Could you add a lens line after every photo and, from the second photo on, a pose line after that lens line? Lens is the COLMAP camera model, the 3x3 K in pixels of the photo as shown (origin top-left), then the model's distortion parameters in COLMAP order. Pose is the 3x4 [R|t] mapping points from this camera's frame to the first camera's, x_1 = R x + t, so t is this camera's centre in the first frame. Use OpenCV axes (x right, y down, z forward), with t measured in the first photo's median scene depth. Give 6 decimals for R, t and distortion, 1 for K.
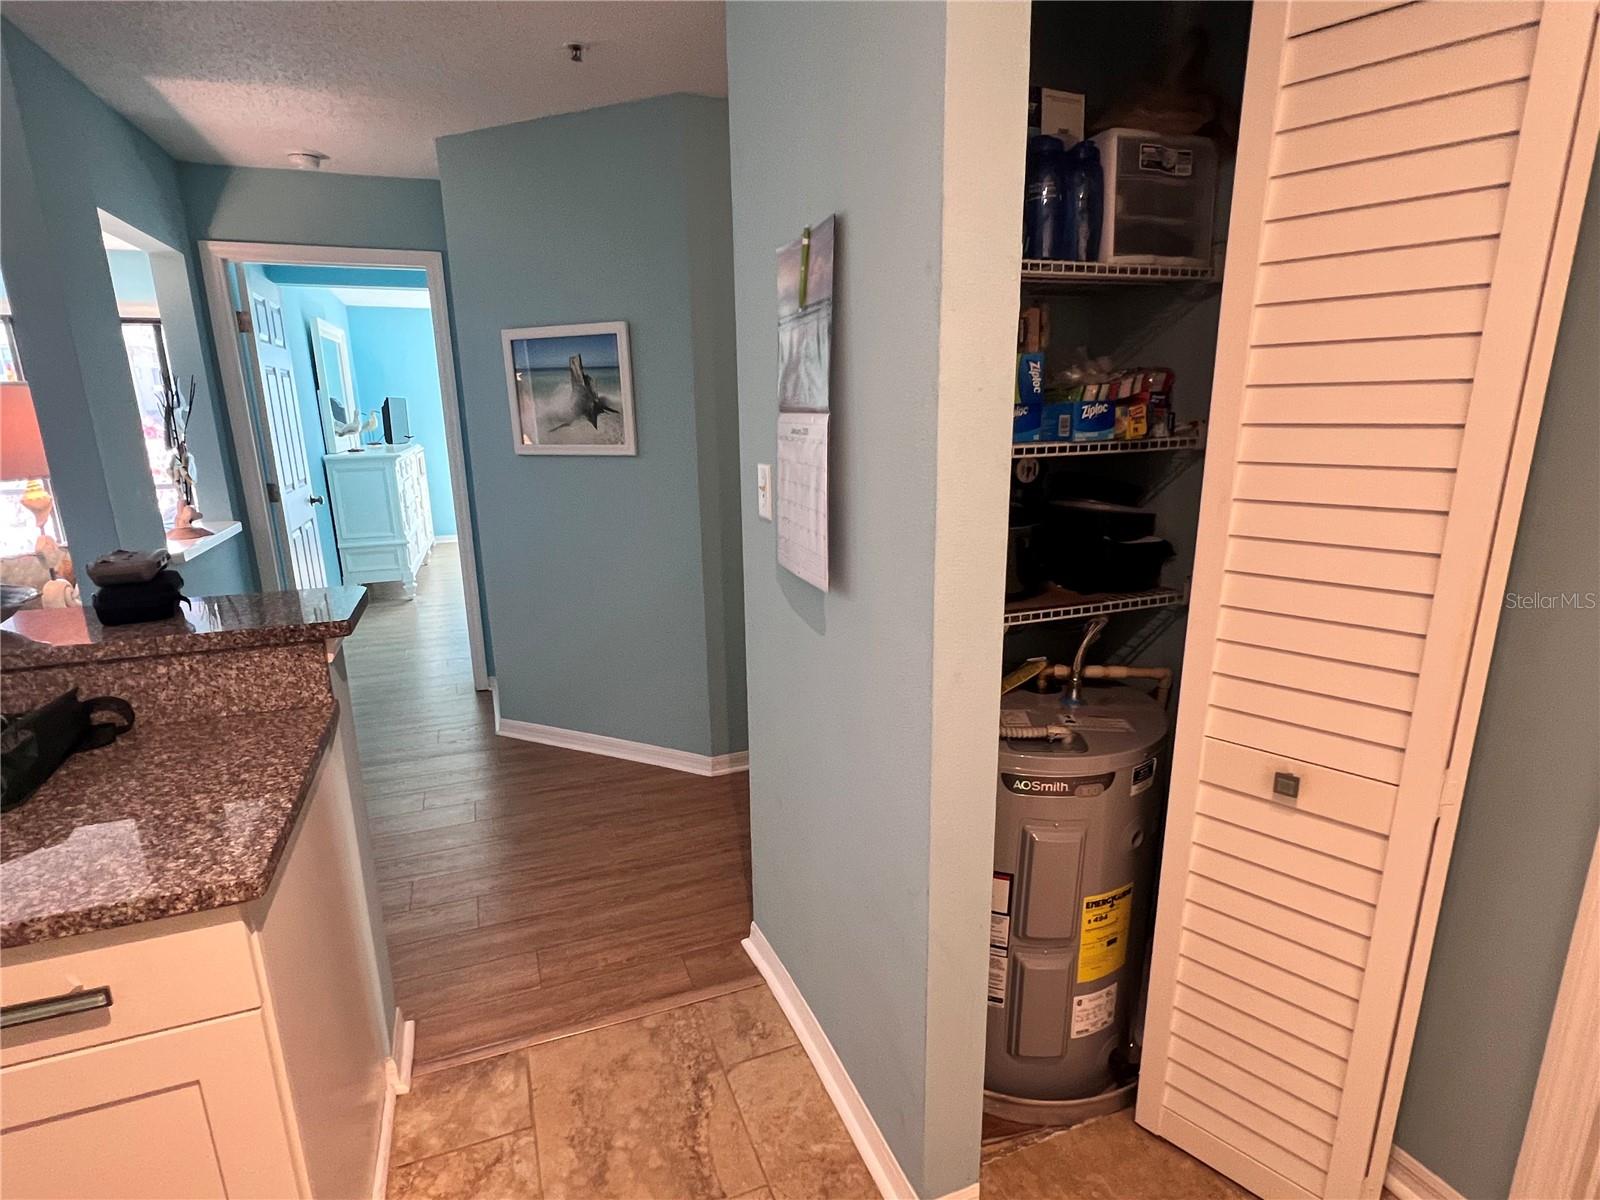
lens RADIAL K [[823.7, 0, 800.6], [0, 823.7, 616.6], [0, 0, 1]] dist [-0.001829, 0.000090]
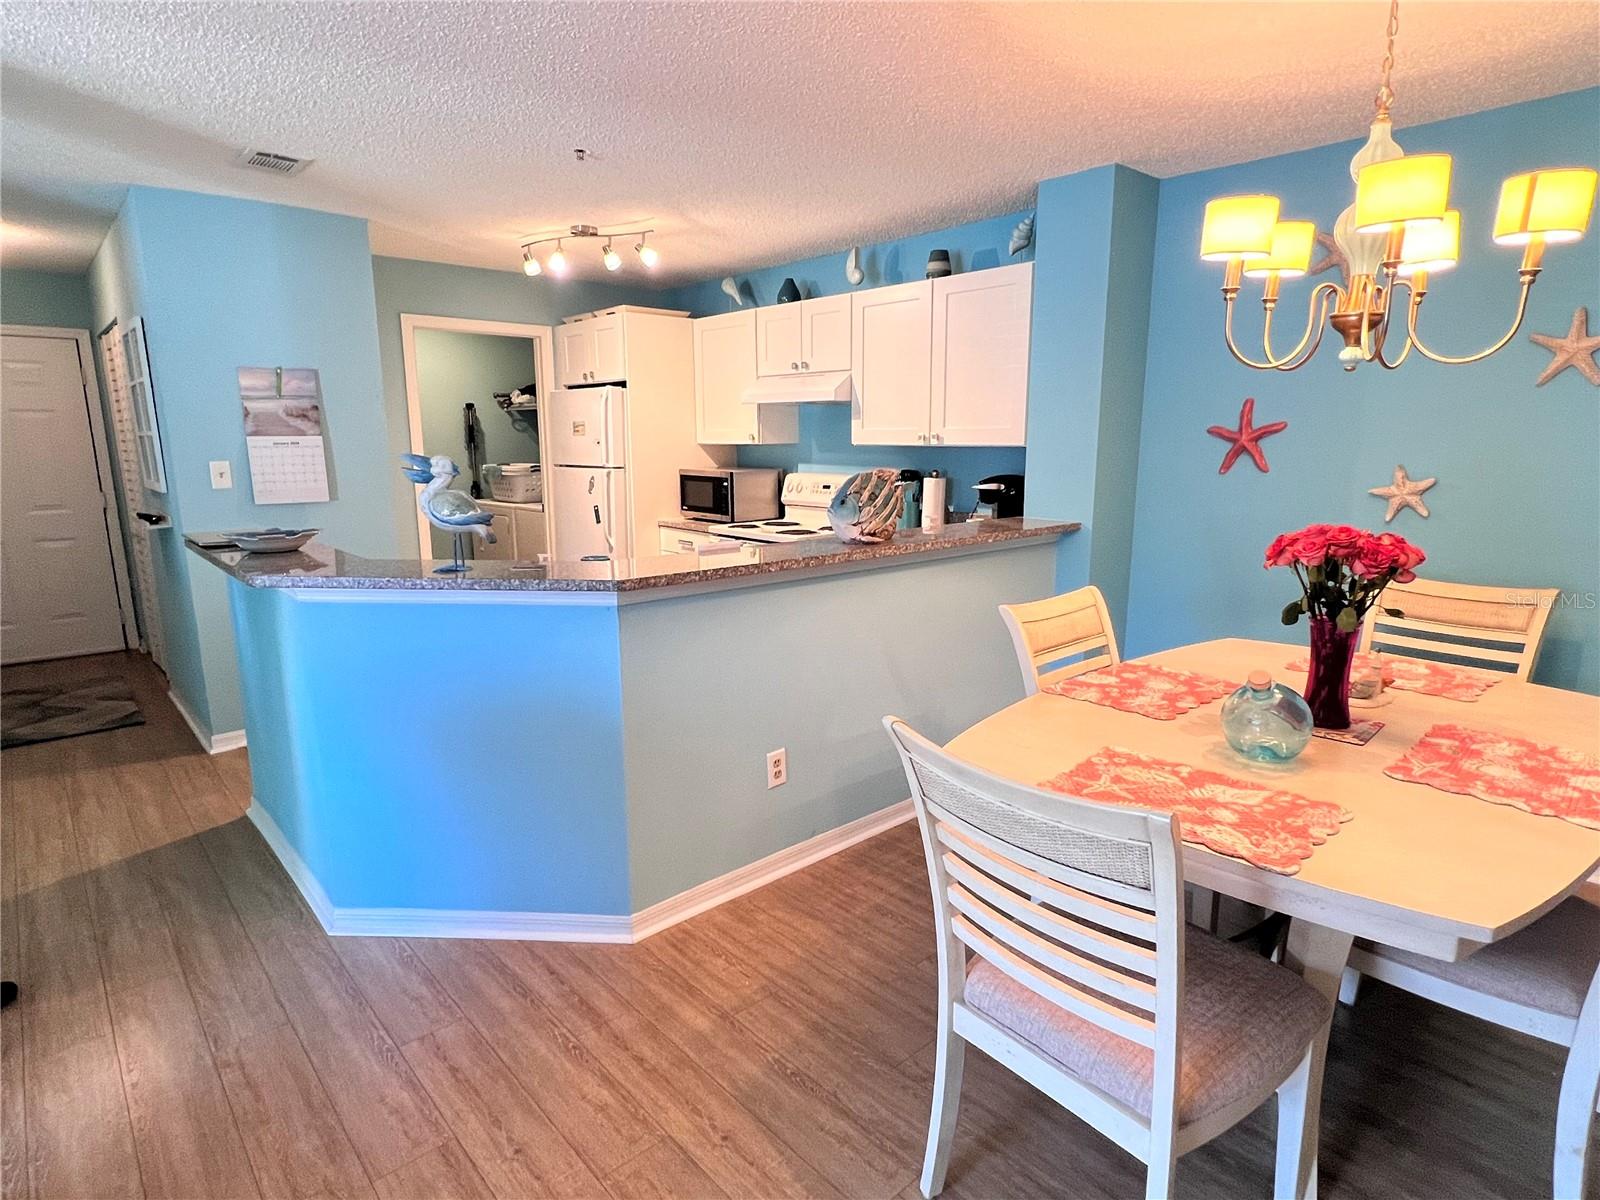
lens RADIAL K [[870.5, 0, 793.9], [0, 870.5, 611.7], [0, 0, 1]] dist [-0.000868, -0.002547]
pose [[-0.351536, -0.174605, 0.919747, -1.496256], [0.241989, 0.932117, 0.269444, -0.042896], [-0.904358, 0.317288, -0.285420, 0.254456]]
